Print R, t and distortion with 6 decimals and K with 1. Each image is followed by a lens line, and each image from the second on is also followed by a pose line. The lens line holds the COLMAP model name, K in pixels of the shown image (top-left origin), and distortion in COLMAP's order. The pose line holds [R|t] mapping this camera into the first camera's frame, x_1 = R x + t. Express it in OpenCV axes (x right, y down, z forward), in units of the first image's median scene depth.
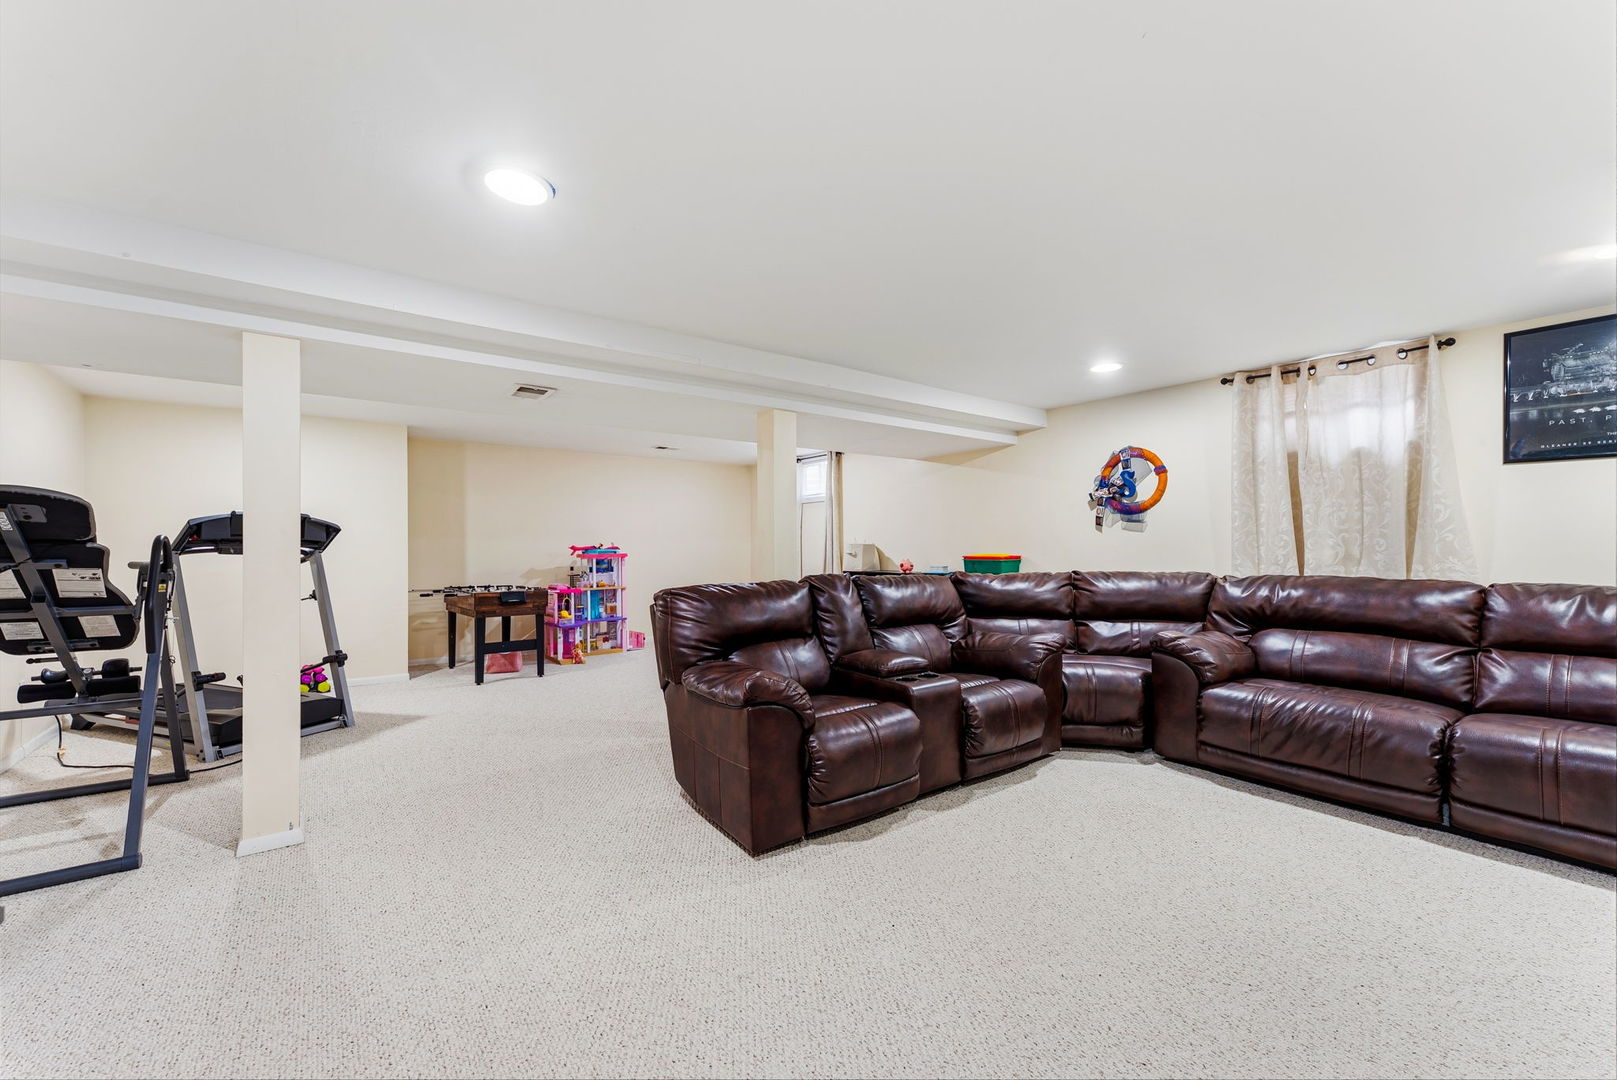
lens RADIAL K [[649.7, 0, 807.2], [0, 649.7, 548.9], [0, 0, 1]] dist [-0.002040, -0.000036]
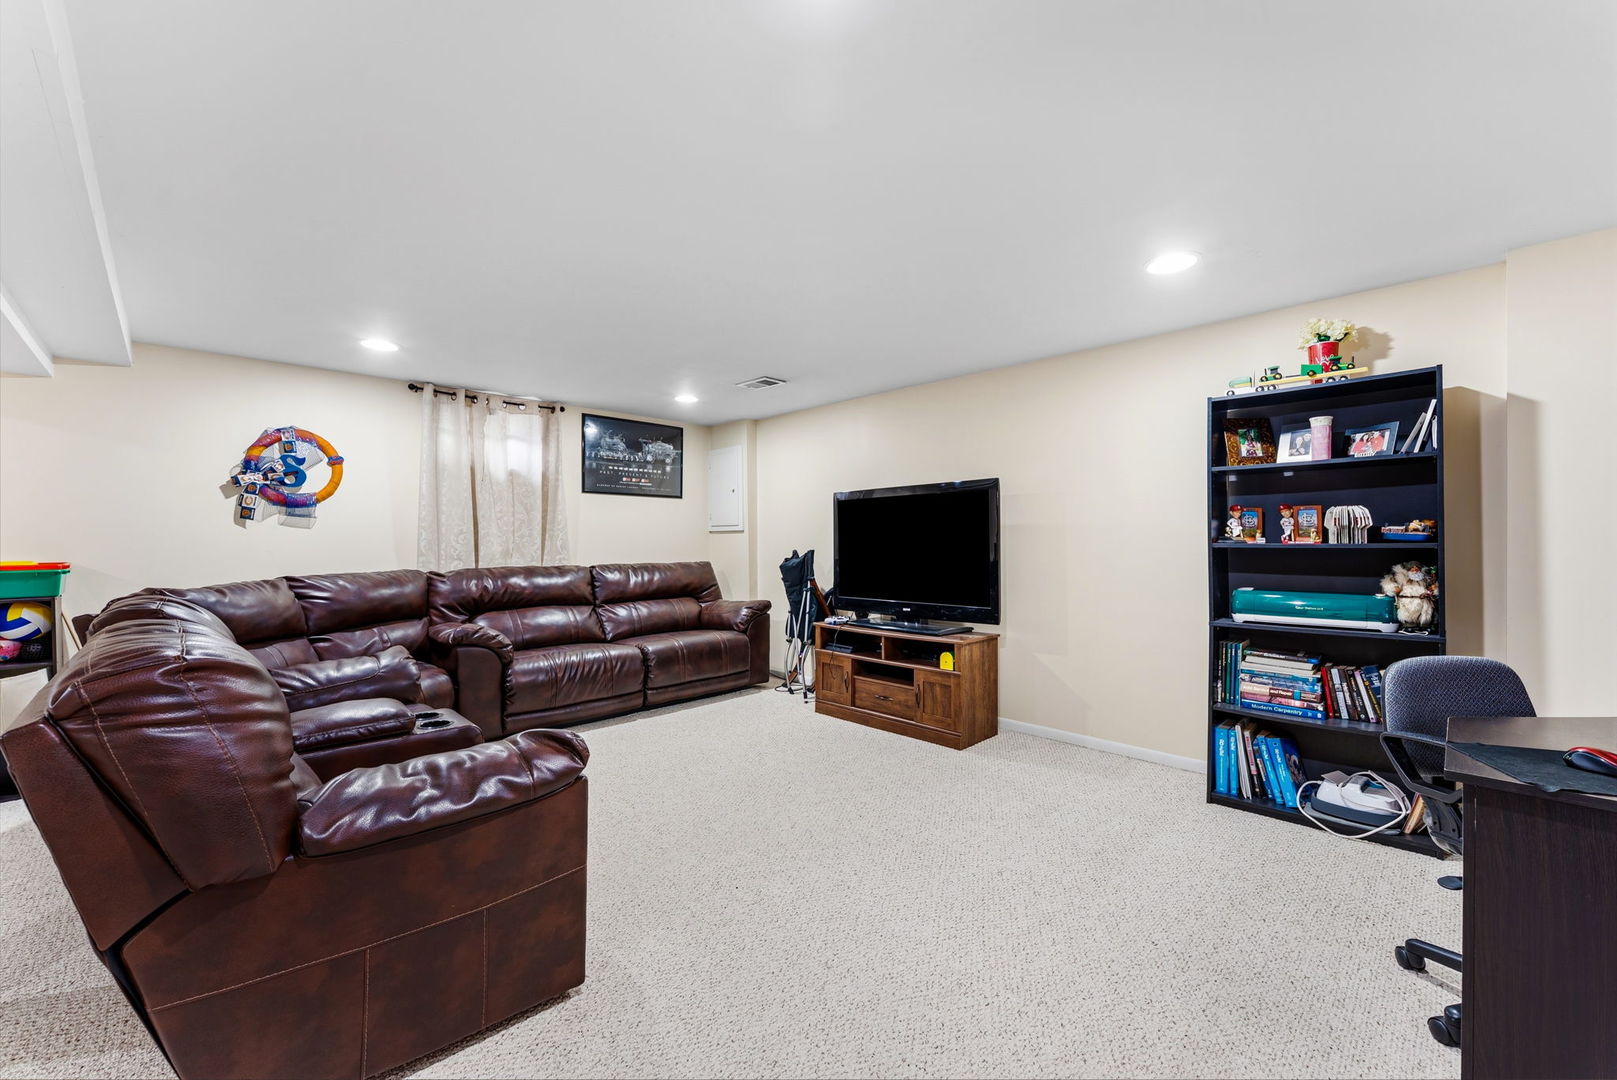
lens RADIAL K [[649.7, 0, 807.2], [0, 649.7, 548.9], [0, 0, 1]] dist [-0.002040, -0.000036]
pose [[-0.134432, -0.010137, 0.990871, -0.508161], [0.010132, 0.999881, 0.011604, -0.002458], [-0.990871, 0.011600, -0.134313, 0.537892]]
